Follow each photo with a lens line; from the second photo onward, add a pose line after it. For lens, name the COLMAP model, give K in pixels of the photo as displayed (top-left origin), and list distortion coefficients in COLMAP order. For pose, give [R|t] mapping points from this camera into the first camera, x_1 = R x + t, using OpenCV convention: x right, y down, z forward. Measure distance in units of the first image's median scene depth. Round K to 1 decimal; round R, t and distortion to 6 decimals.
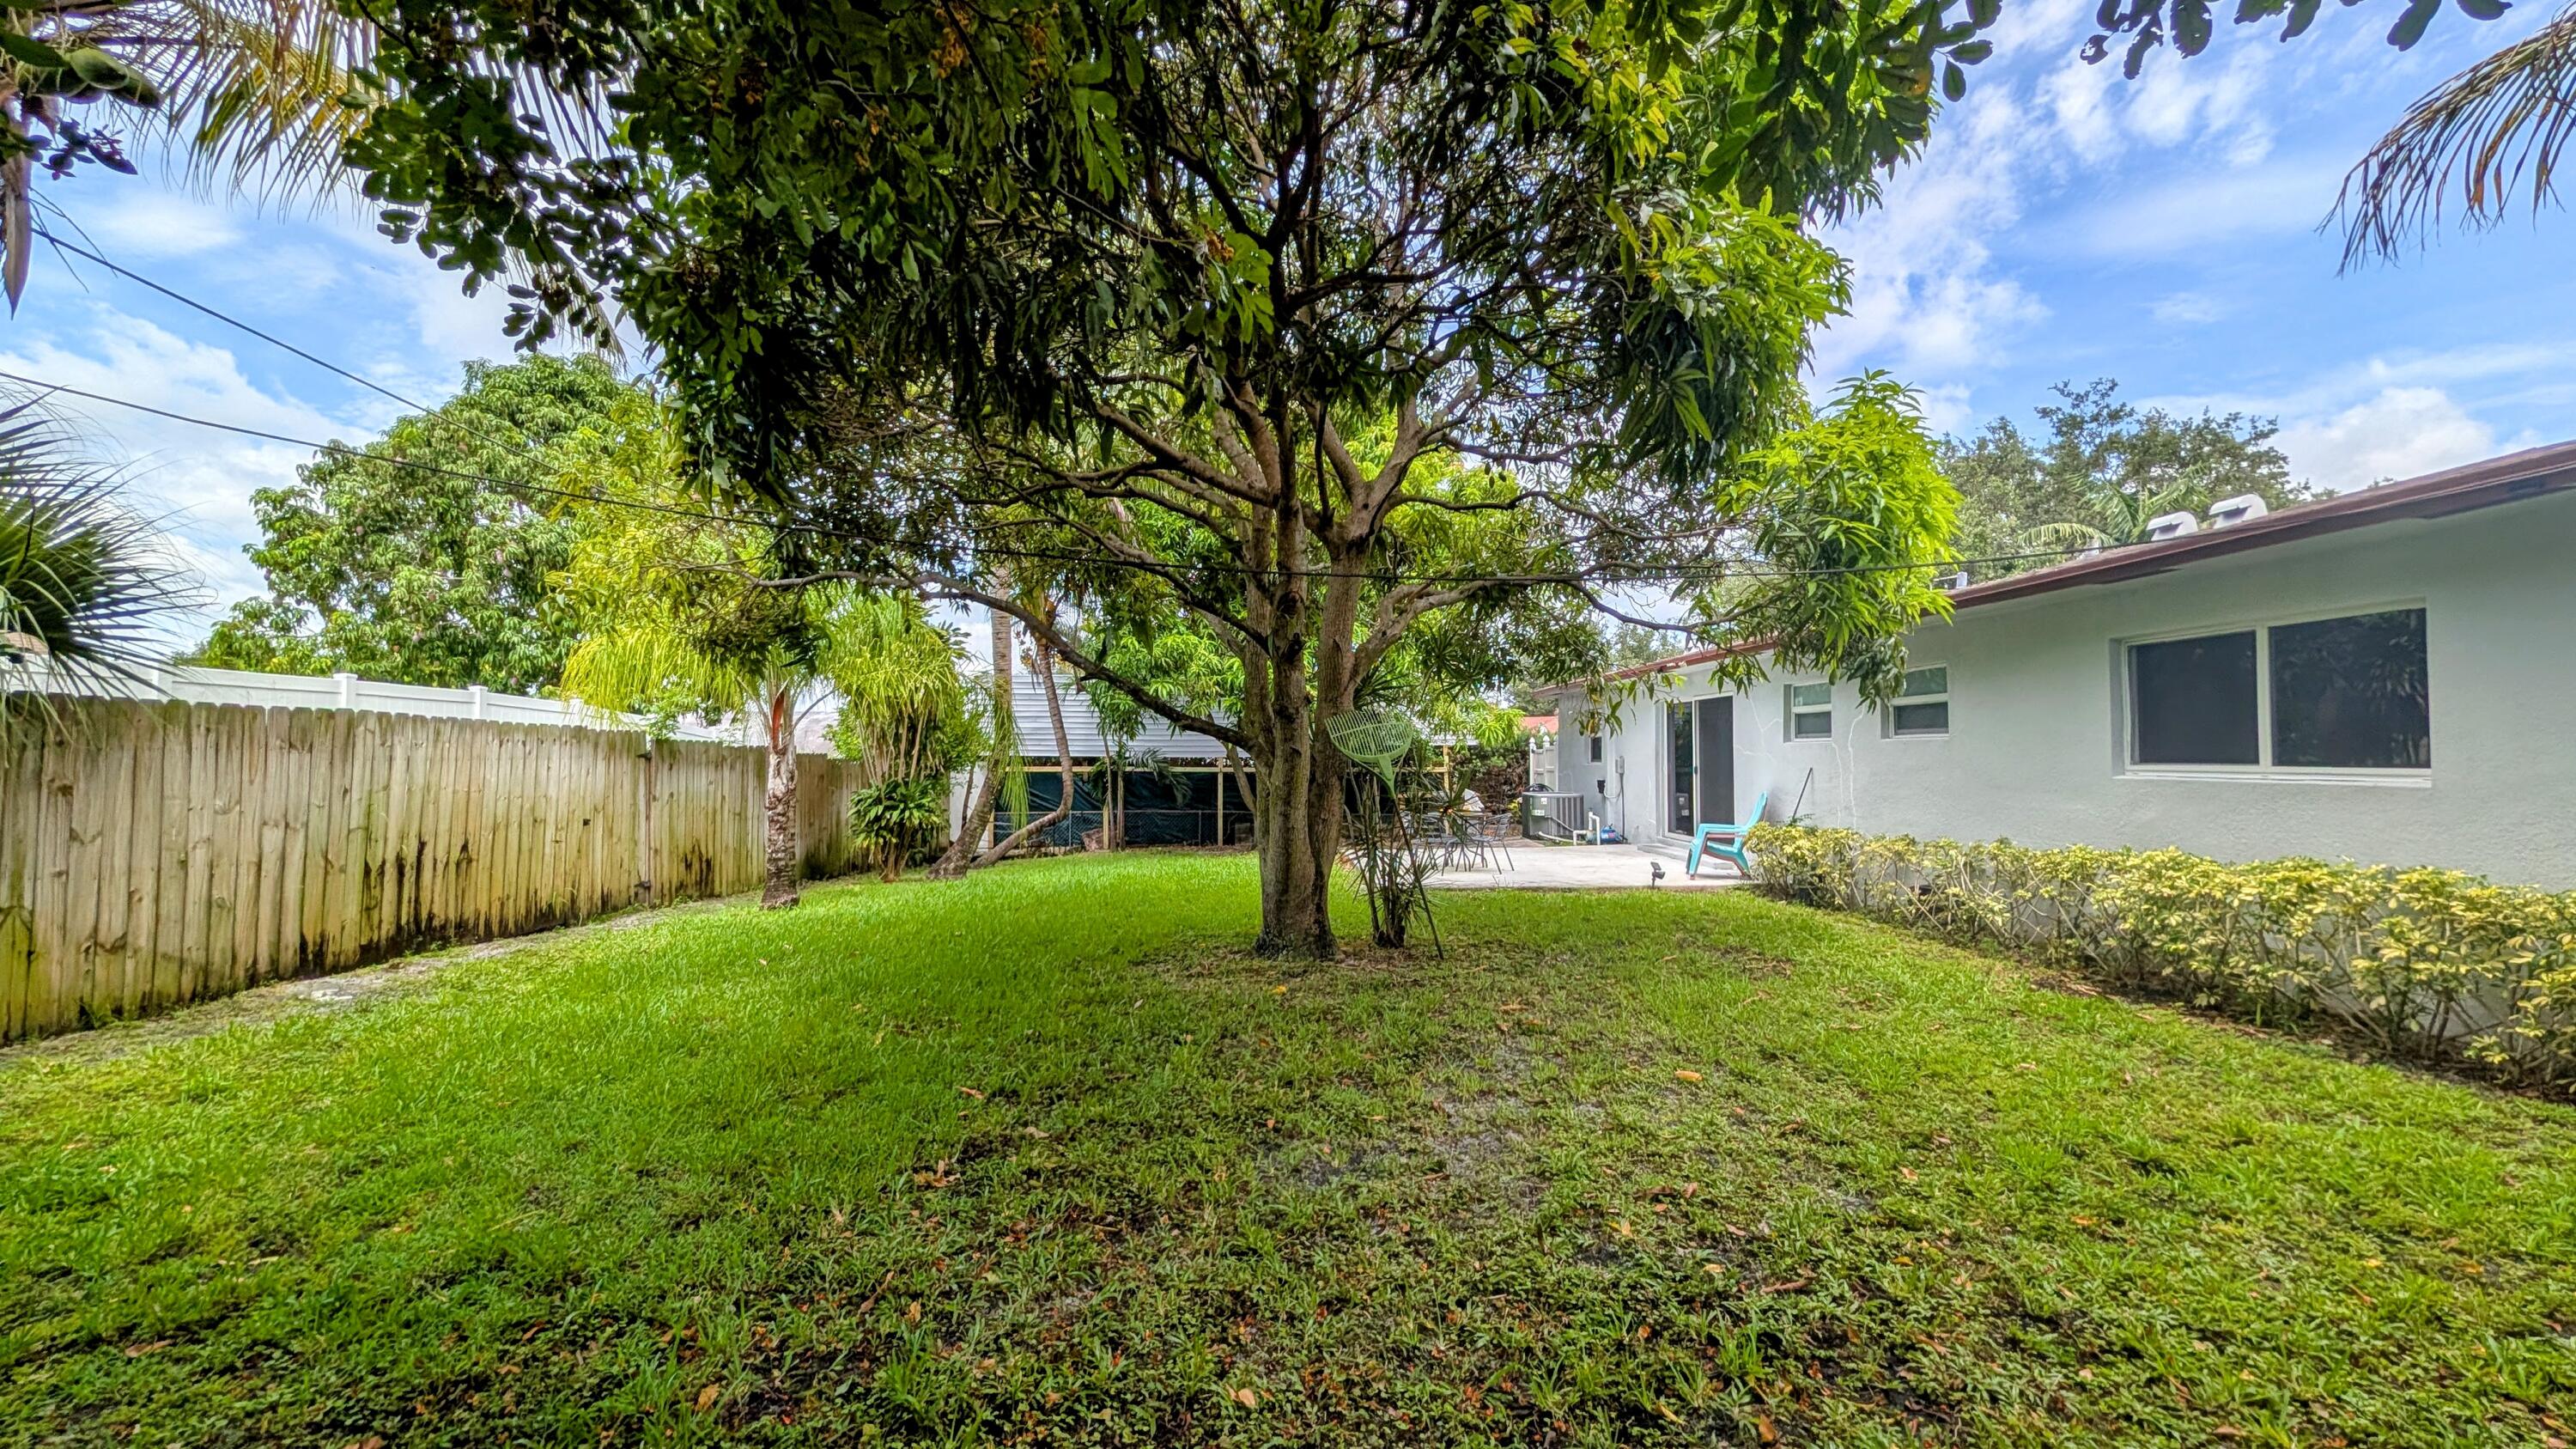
lens RADIAL K [[985.0, 0, 1288.0], [0, 985.0, 724.5], [0, 0, 1]] dist [-0.002258, -0.000058]
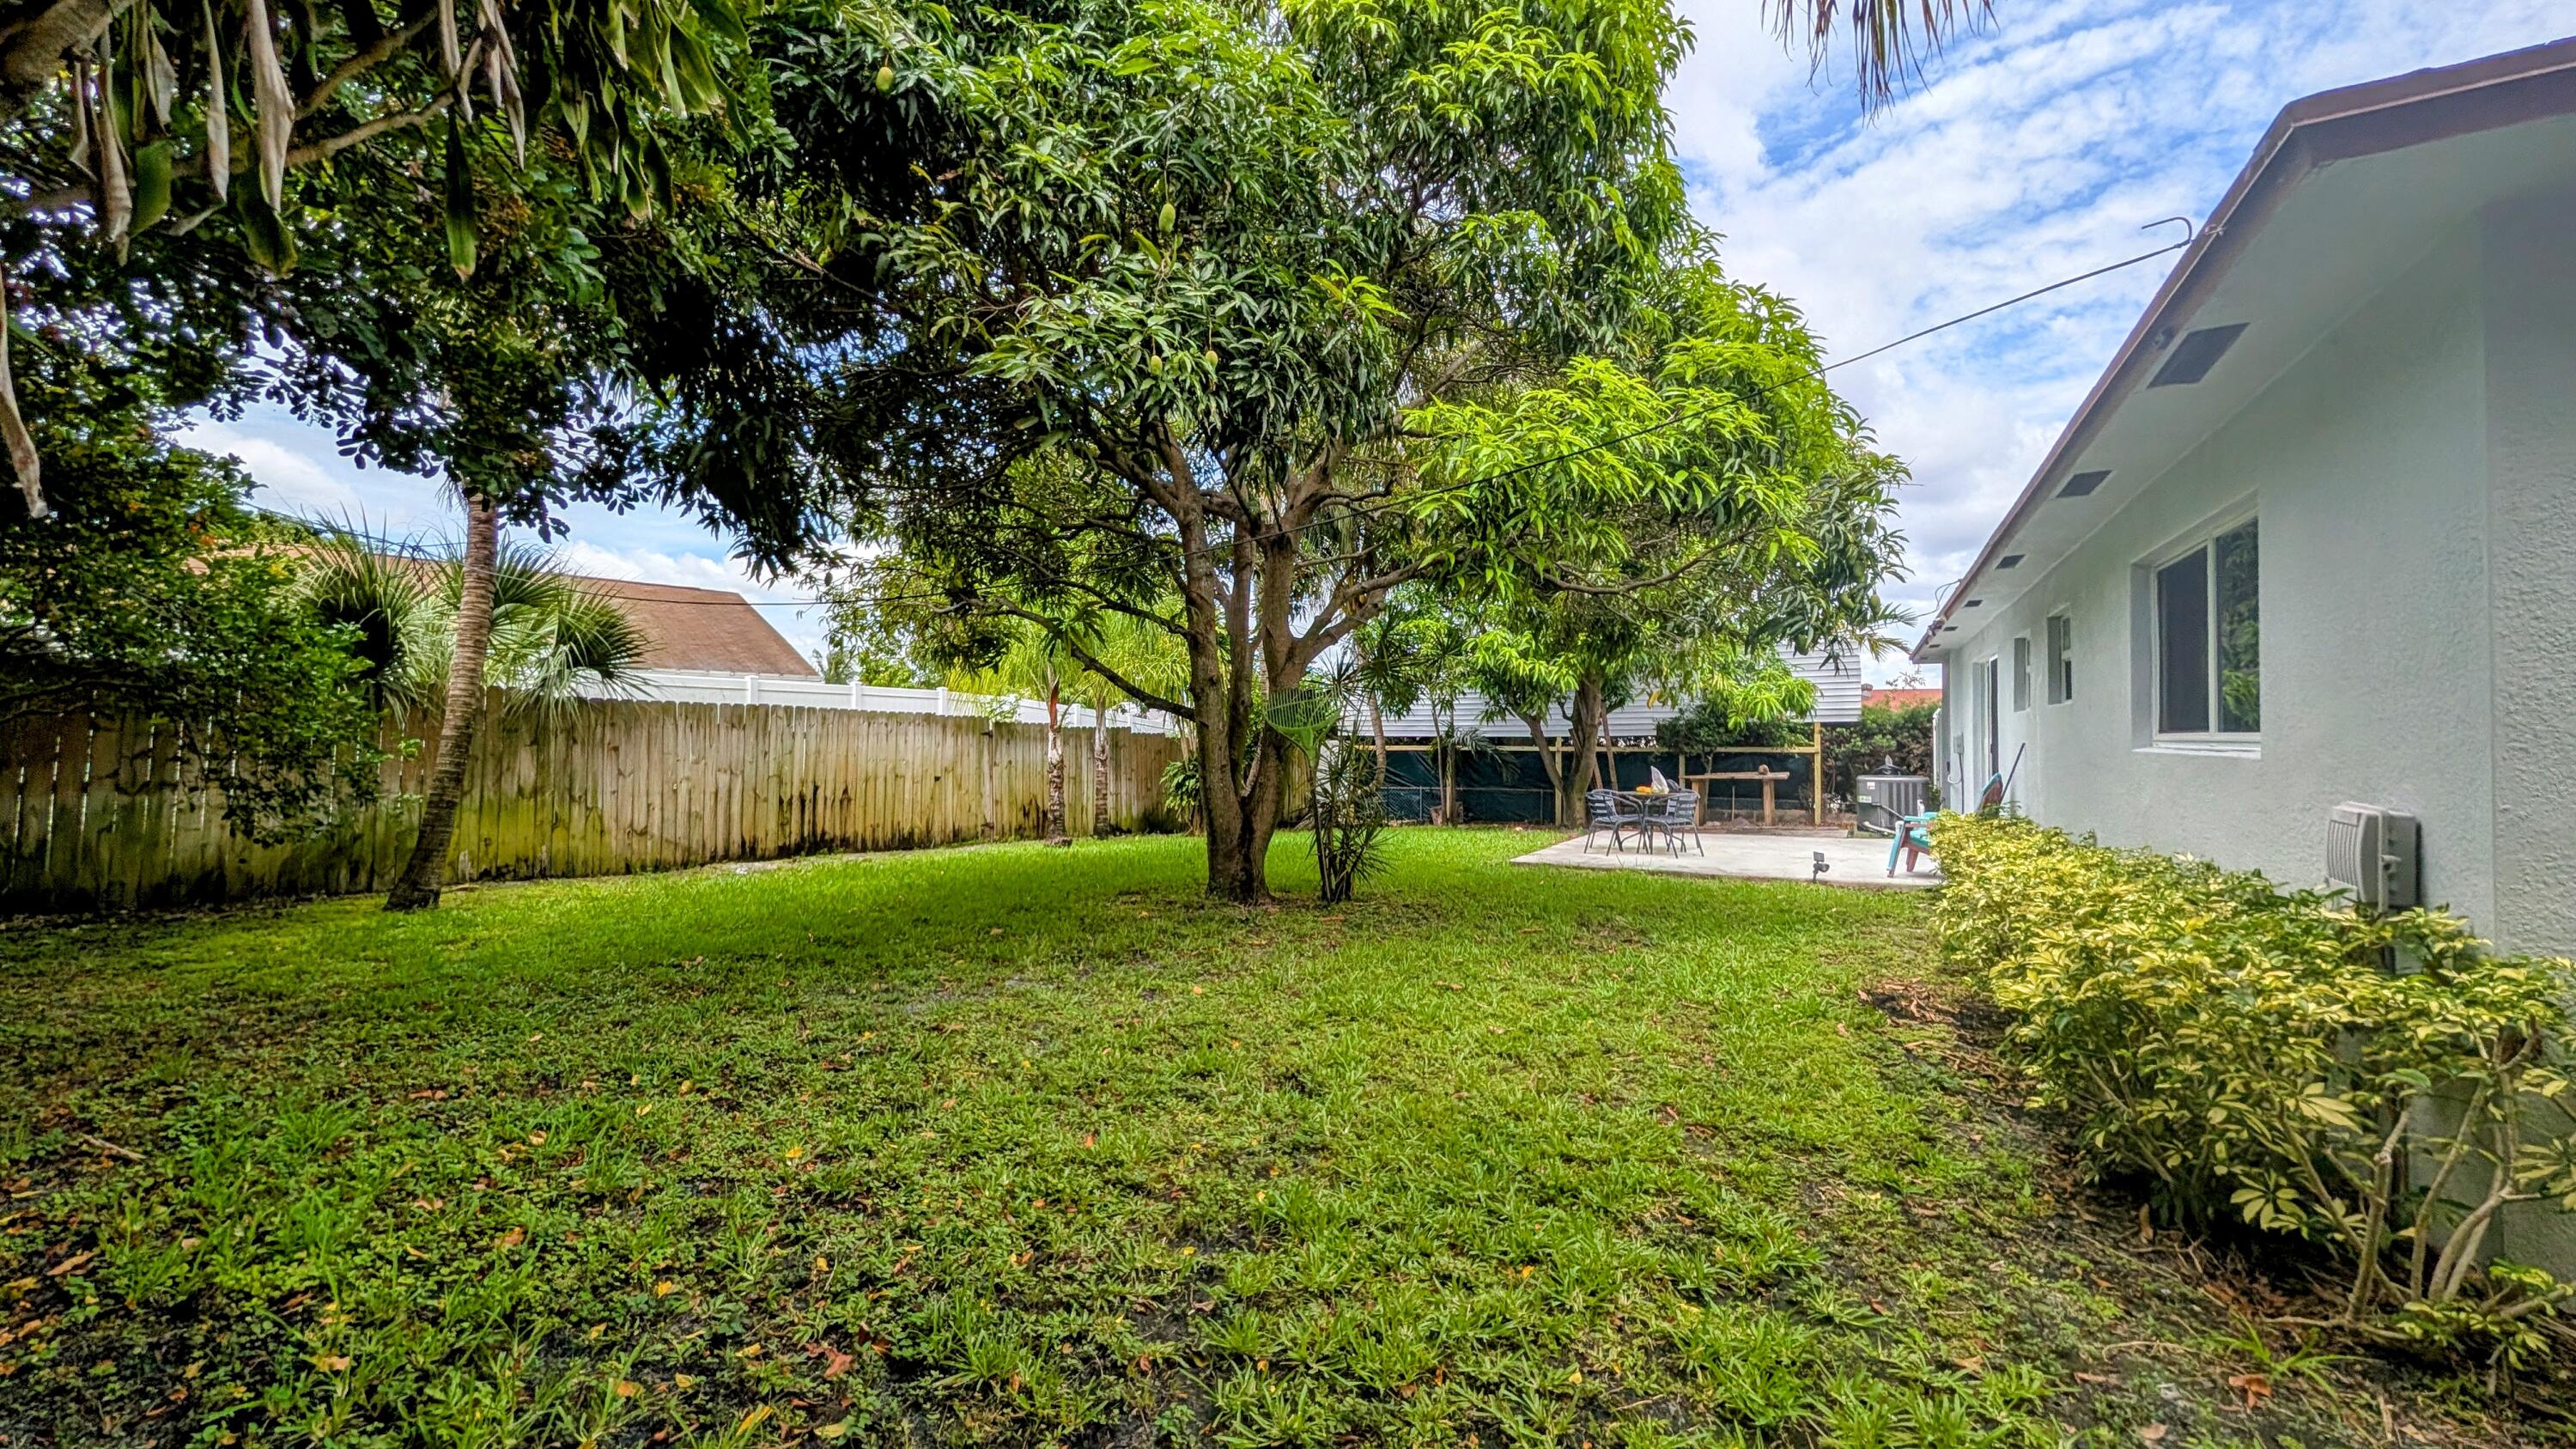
lens RADIAL K [[985.0, 0, 1288.0], [0, 985.0, 724.5], [0, 0, 1]] dist [-0.002258, -0.000058]
pose [[0.853458, -0.008707, -0.521090, 0.678102], [0.017295, 0.999783, 0.011620, 0.014254], [0.520875, -0.018929, 0.853423, 0.029193]]
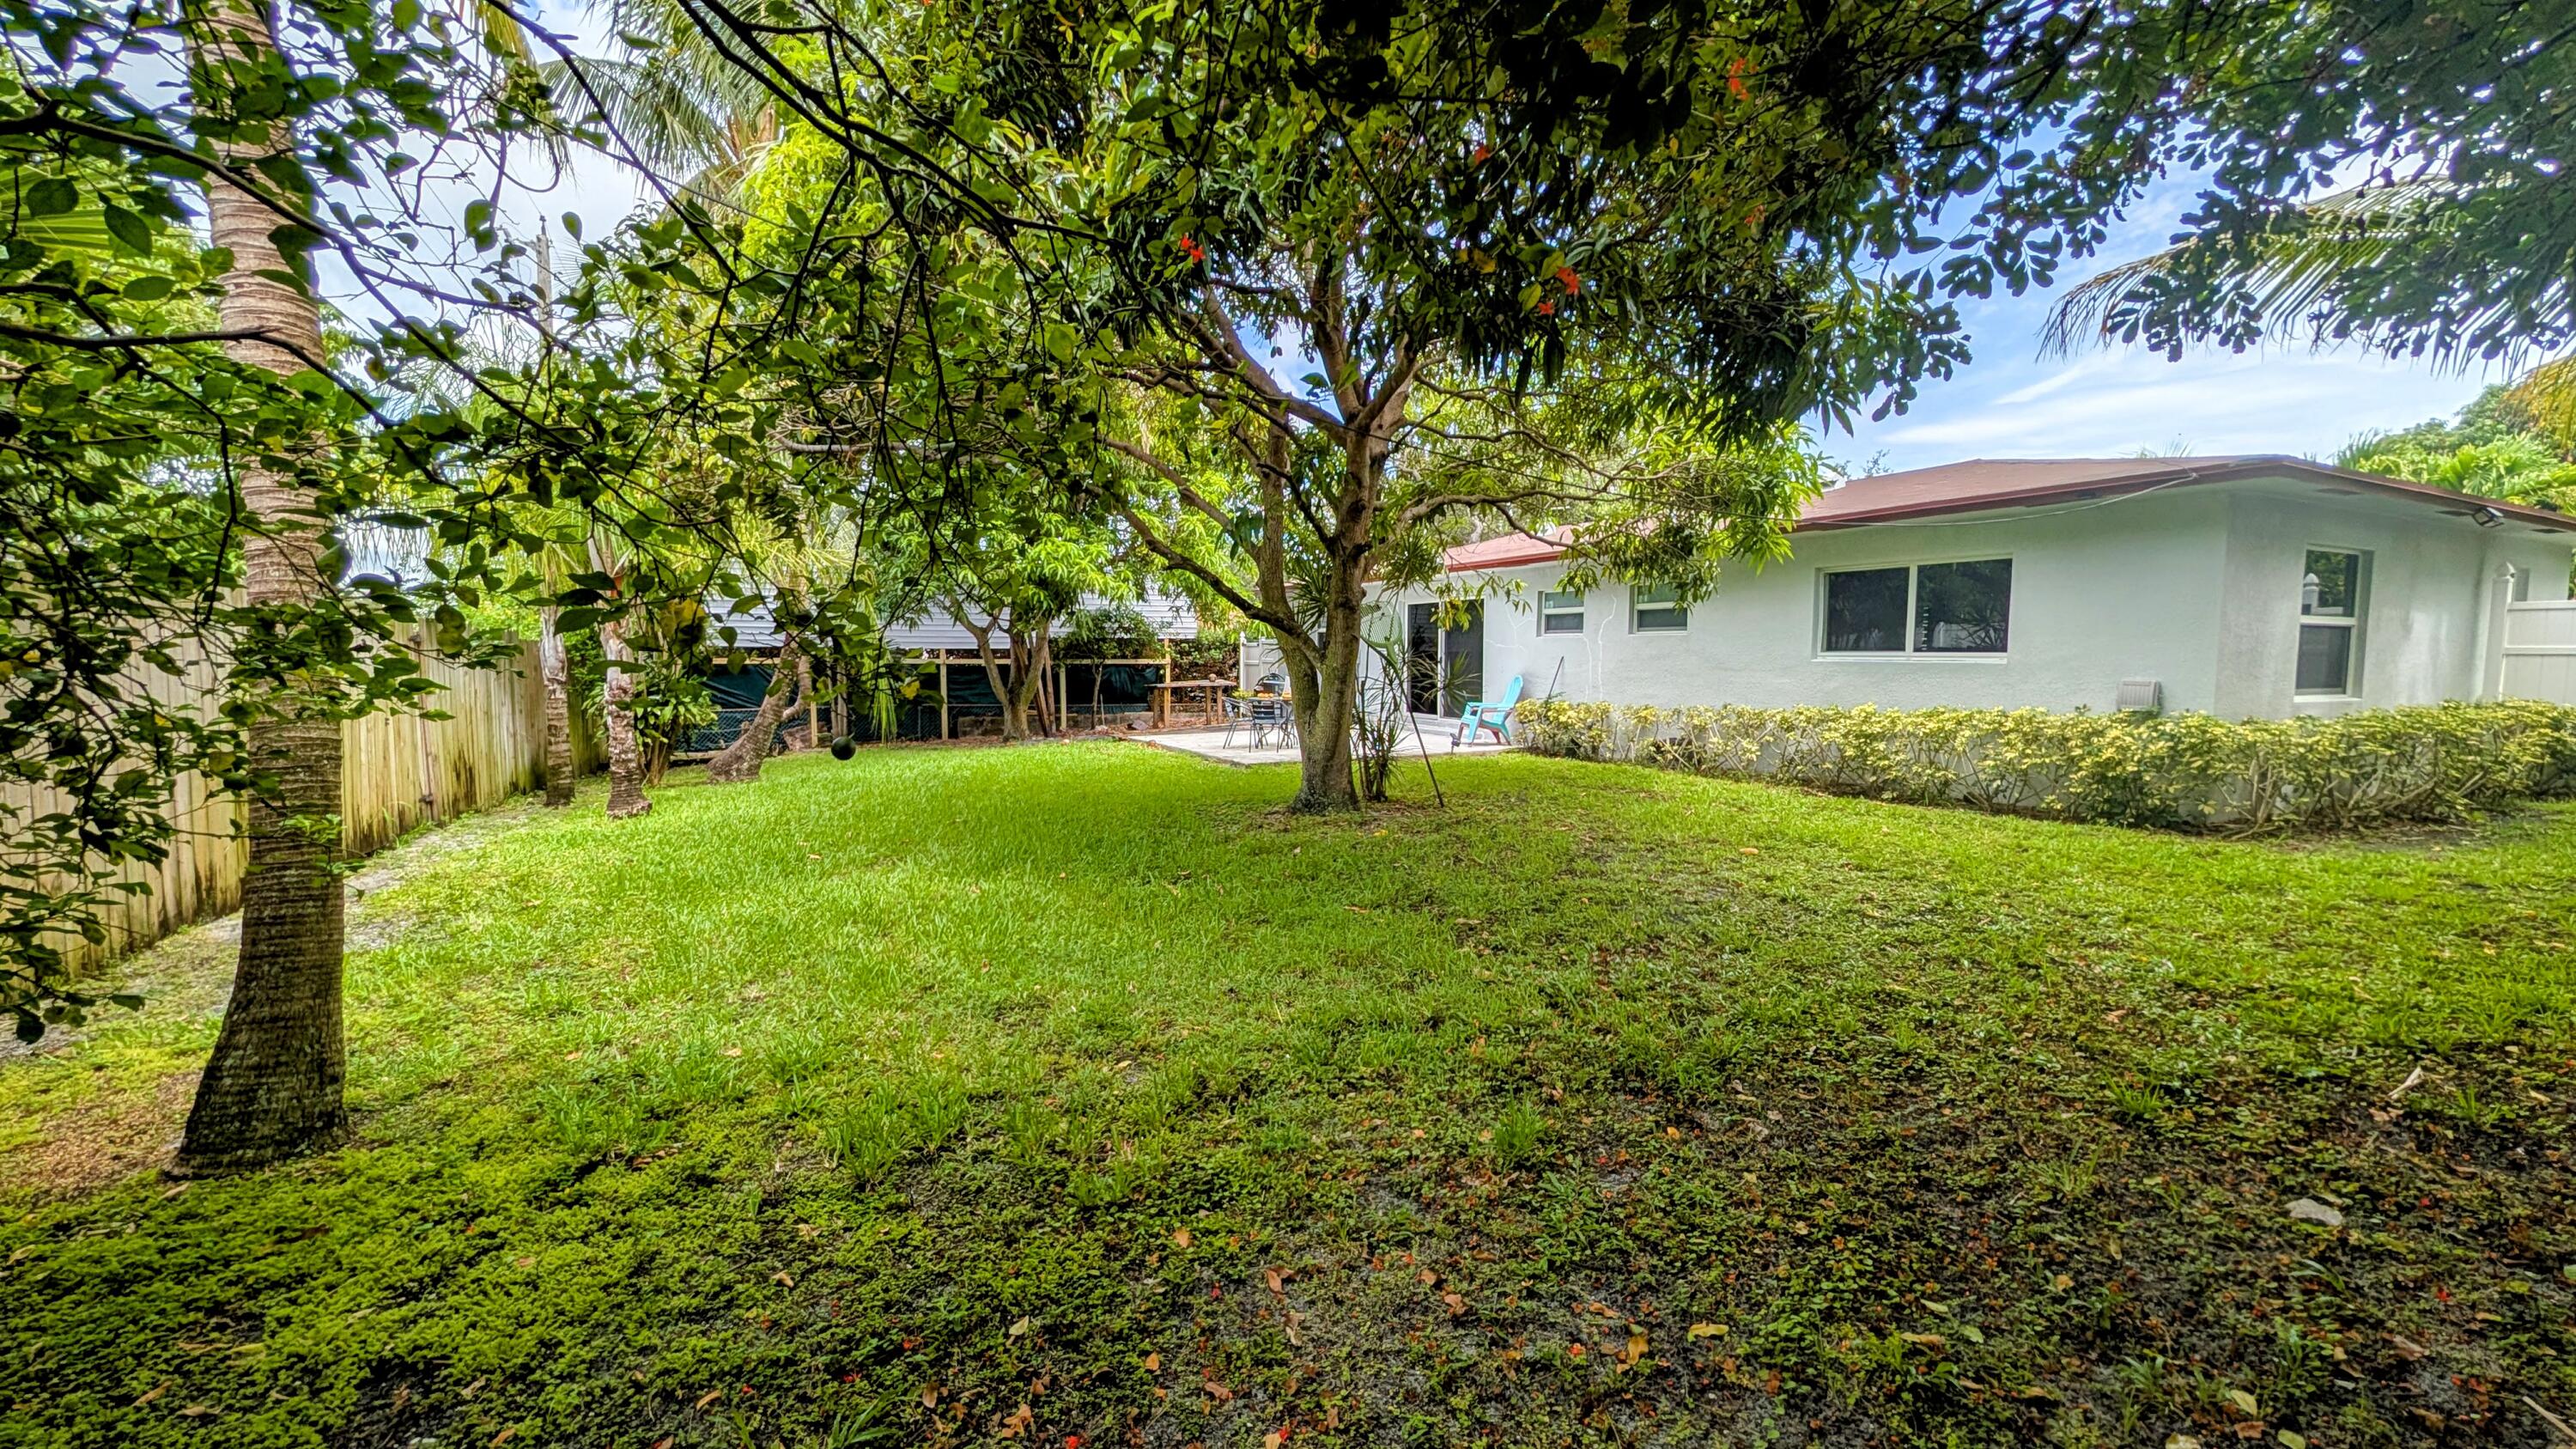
lens RADIAL K [[952.4, 0, 1288.0], [0, 952.4, 724.5], [0, 0, 1]] dist [-0.000932, -0.000035]
pose [[0.916783, -0.029993, 0.398258, -0.489839], [-0.013816, 0.994198, 0.106678, 0.006368], [-0.399147, -0.103303, 0.911049, -0.029536]]
